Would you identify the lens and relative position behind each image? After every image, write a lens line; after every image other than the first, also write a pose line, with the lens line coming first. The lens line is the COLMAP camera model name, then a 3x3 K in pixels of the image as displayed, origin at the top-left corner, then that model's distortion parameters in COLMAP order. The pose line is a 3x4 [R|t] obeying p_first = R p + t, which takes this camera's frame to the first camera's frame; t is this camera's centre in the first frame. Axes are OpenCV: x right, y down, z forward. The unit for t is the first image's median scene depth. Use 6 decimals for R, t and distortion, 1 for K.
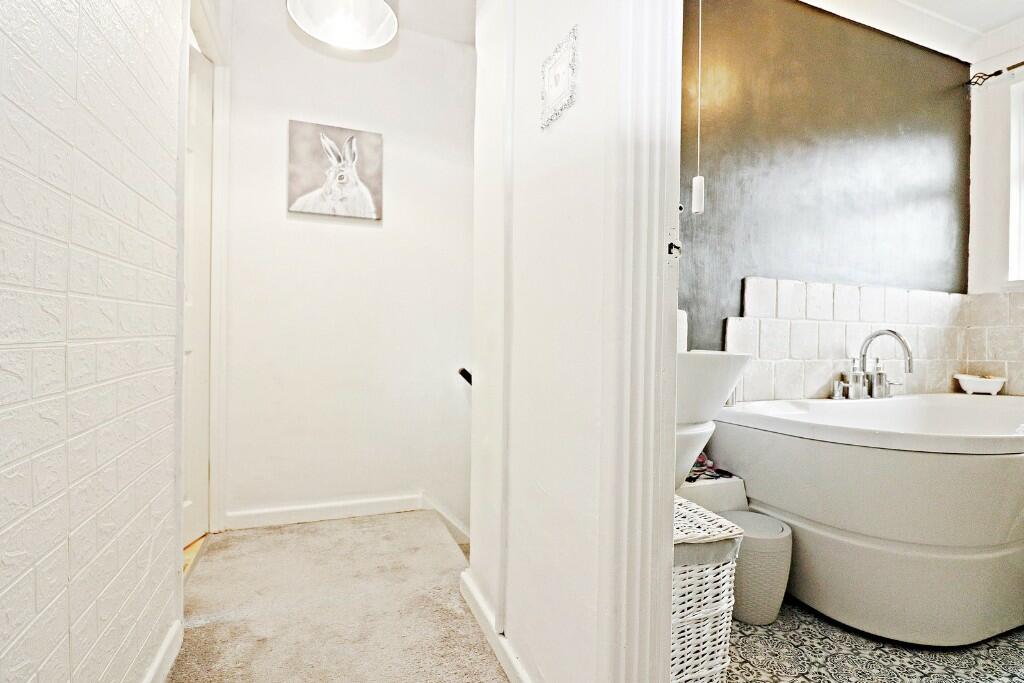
lens RADIAL K [[483.7, 0, 512.0], [0, 483.7, 341.5], [0, 0, 1]] dist [0.002810, -0.016164]
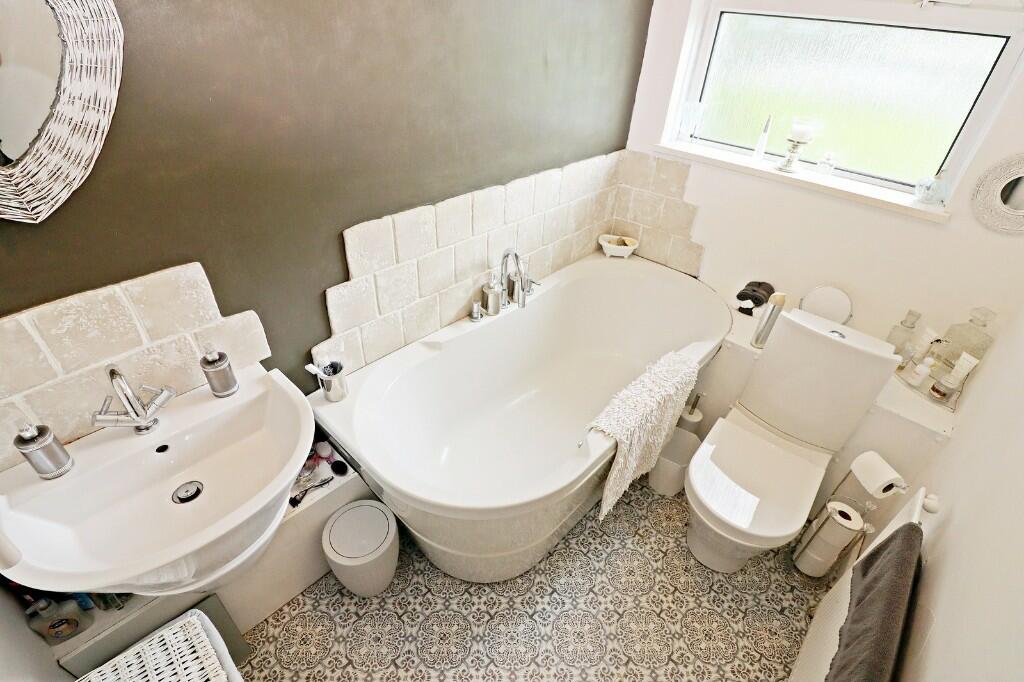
lens RADIAL K [[483.7, 0, 512.0], [0, 483.7, 341.0], [0, 0, 1]] dist [0.002810, -0.016164]
pose [[0.893463, -0.234765, 0.382897, 0.355263], [-0.035079, 0.813436, 0.580596, -0.383218], [-0.447766, -0.532172, 0.718539, 0.260295]]
